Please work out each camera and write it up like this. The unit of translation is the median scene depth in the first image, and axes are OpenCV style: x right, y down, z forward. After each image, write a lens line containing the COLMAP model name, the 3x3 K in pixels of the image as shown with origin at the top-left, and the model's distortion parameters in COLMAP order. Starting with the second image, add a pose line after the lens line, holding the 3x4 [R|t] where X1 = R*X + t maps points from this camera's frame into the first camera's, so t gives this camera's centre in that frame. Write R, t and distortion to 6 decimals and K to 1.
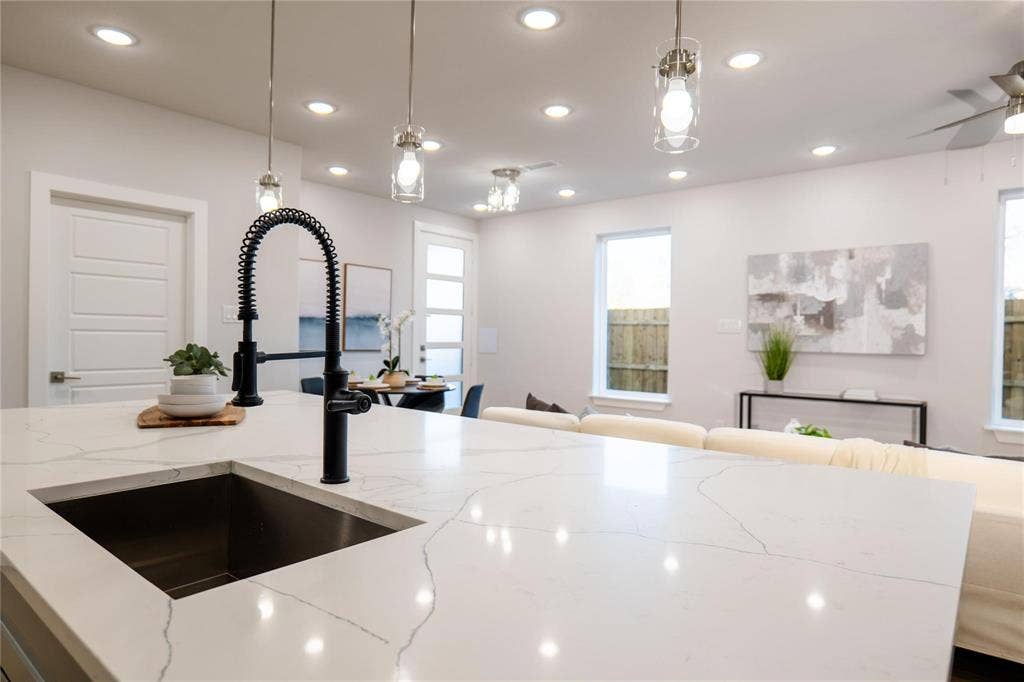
lens RADIAL K [[597.3, 0, 512.0], [0, 597.3, 341.0], [0, 0, 1]] dist [-0.022012, 0.001440]
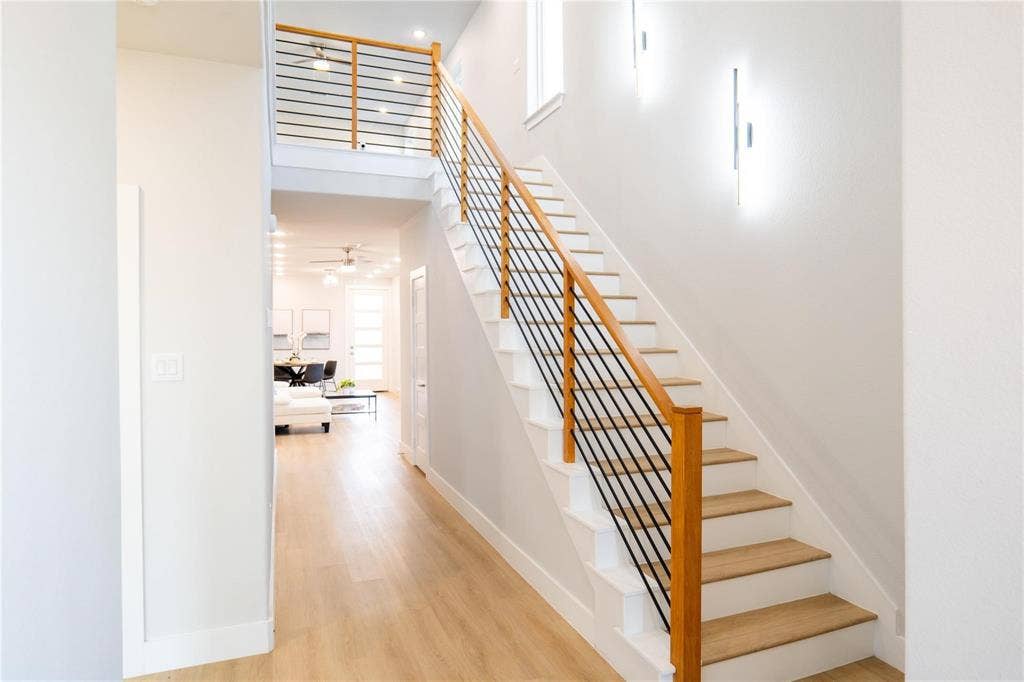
lens RADIAL K [[597.3, 0, 512.0], [0, 597.3, 341.0], [0, 0, 1]] dist [-0.022012, 0.001440]
pose [[0.874173, -0.006551, -0.485570, 1.761583], [0.007928, 0.999968, 0.000783, -0.009833], [0.485549, -0.004534, 0.874198, -0.661200]]
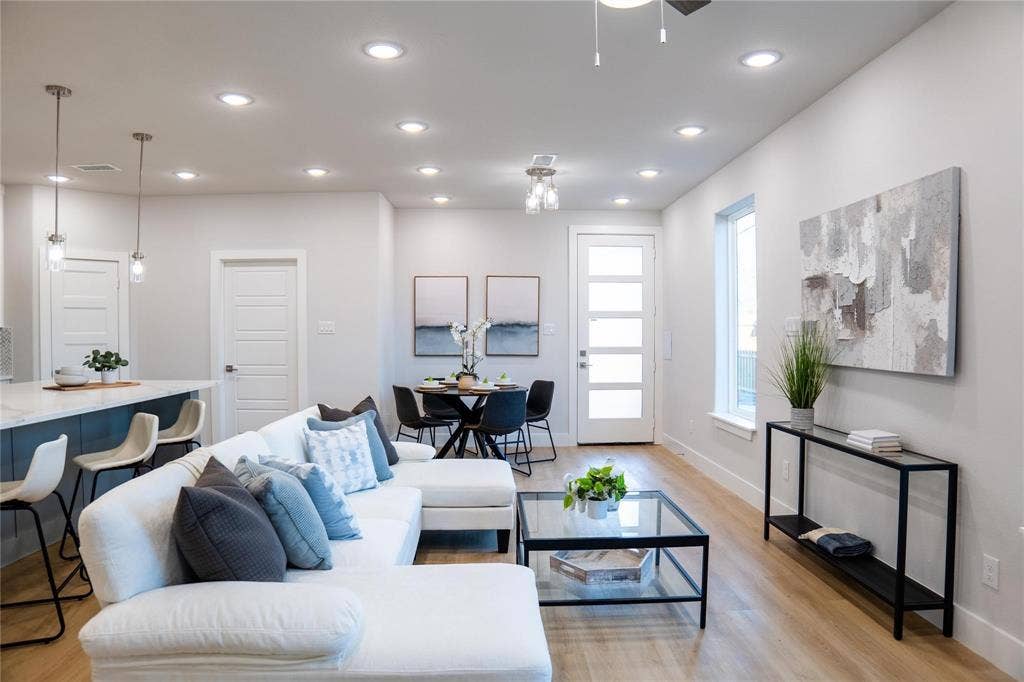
lens RADIAL K [[634.5, 0, 512.0], [0, 634.5, 341.0], [0, 0, 1]] dist [-0.177227, 0.083090]
pose [[0.659666, -0.004382, -0.751546, 0.756708], [0.002306, 0.999990, -0.003807, -0.006180], [0.751555, 0.000779, 0.659670, 0.314181]]
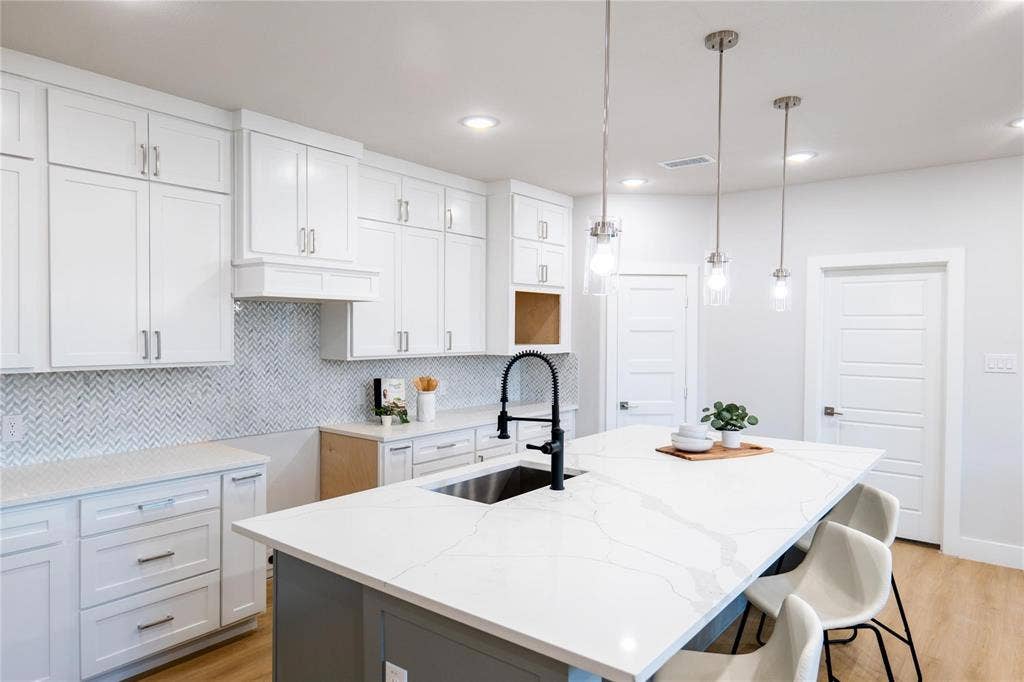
lens RADIAL K [[642.4, 0, 512.0], [0, 642.4, 341.0], [0, 0, 1]] dist [0.009847, 0.002388]
pose [[0.015504, 0.004399, -0.999870, 0.432149], [-0.017949, 0.999830, 0.004121, -0.058978], [0.999719, 0.017883, 0.015580, 0.199410]]
